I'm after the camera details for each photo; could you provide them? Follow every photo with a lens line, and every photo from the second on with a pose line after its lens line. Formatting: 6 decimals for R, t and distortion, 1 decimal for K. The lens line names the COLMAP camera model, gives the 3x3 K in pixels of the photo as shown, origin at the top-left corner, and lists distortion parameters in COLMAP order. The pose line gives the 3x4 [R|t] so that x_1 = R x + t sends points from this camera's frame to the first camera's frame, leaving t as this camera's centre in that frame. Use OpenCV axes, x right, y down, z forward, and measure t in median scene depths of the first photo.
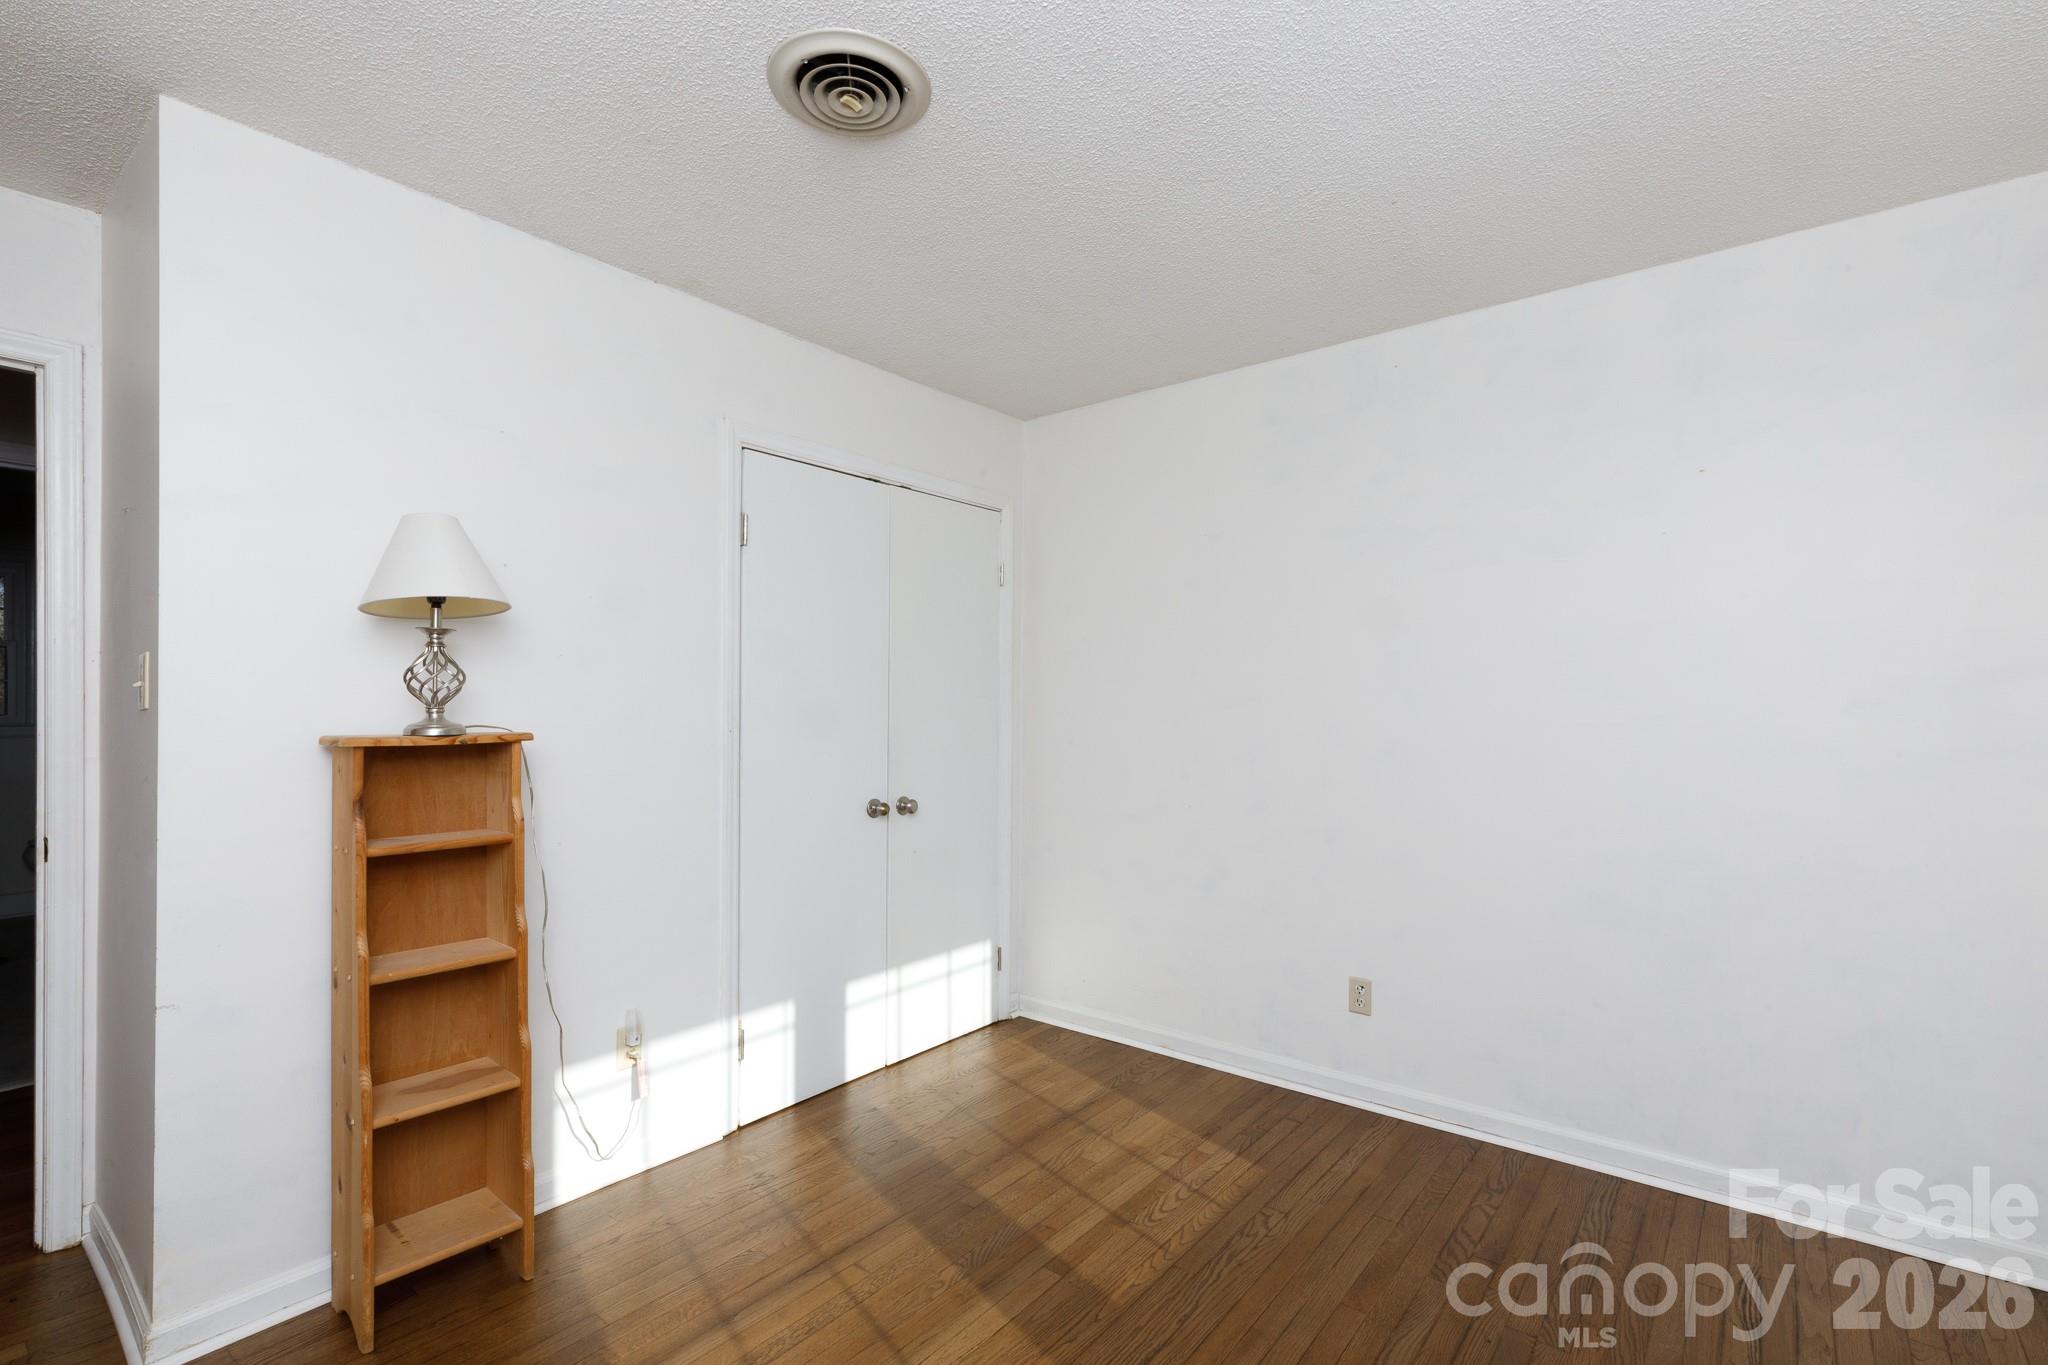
lens RADIAL K [[910.3, 0, 1020.4], [0, 910.3, 694.5], [0, 0, 1]] dist [0.003109, 0.000353]
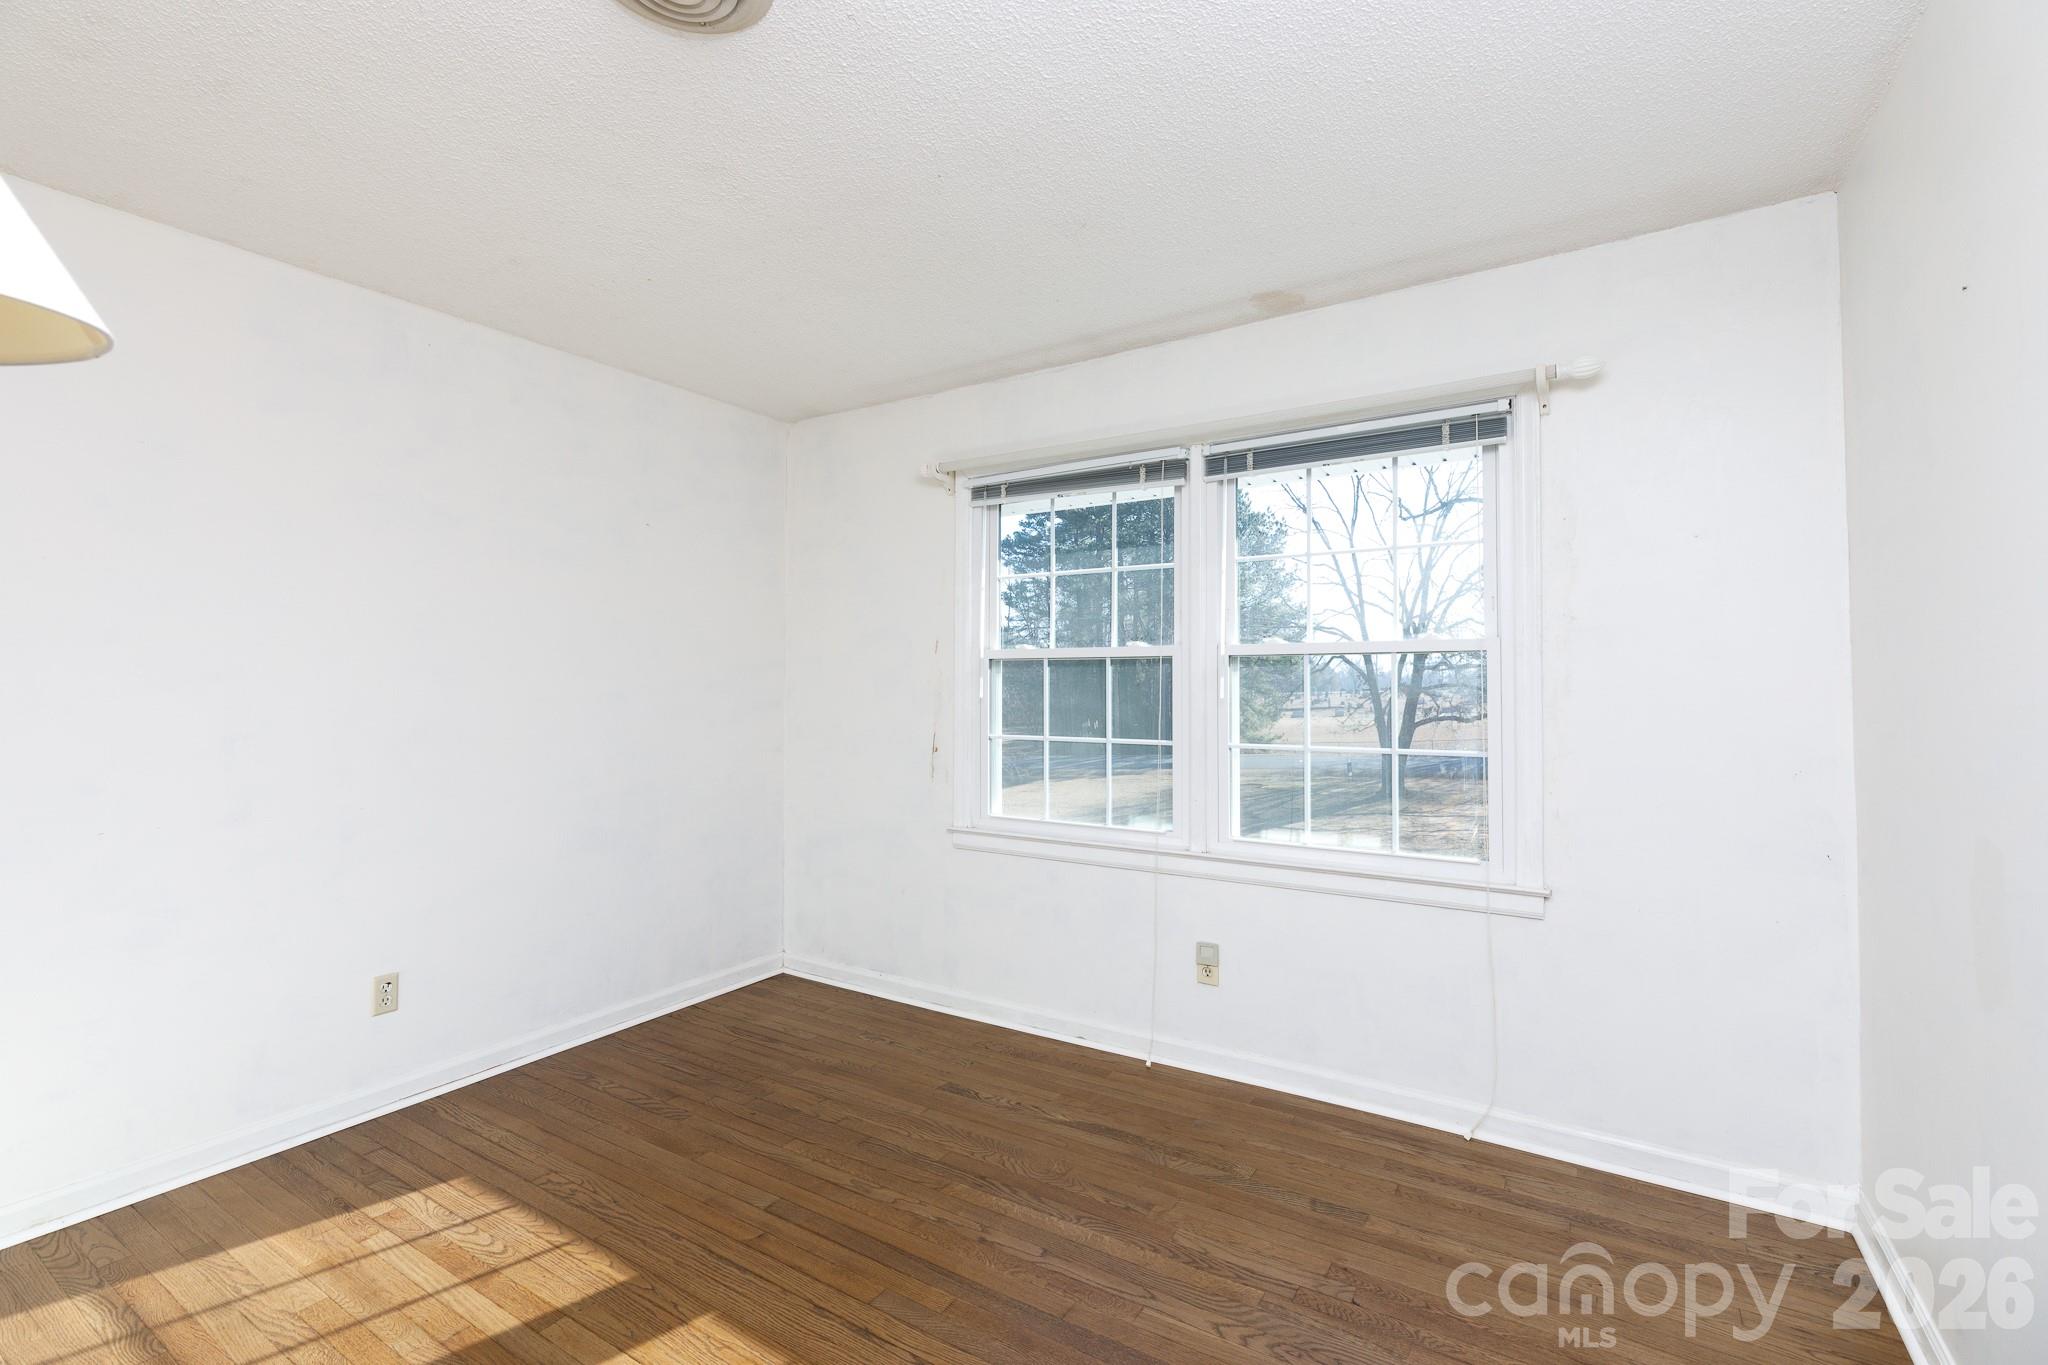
lens RADIAL K [[910.3, 0, 1014.6], [0, 910.3, 680.0], [0, 0, 1]] dist [0.003109, 0.000353]
pose [[-0.105757, 0.012153, 0.994318, -0.716682], [-0.013171, 0.999820, -0.013621, 0.015876], [-0.994305, -0.014537, -0.105578, 0.530971]]
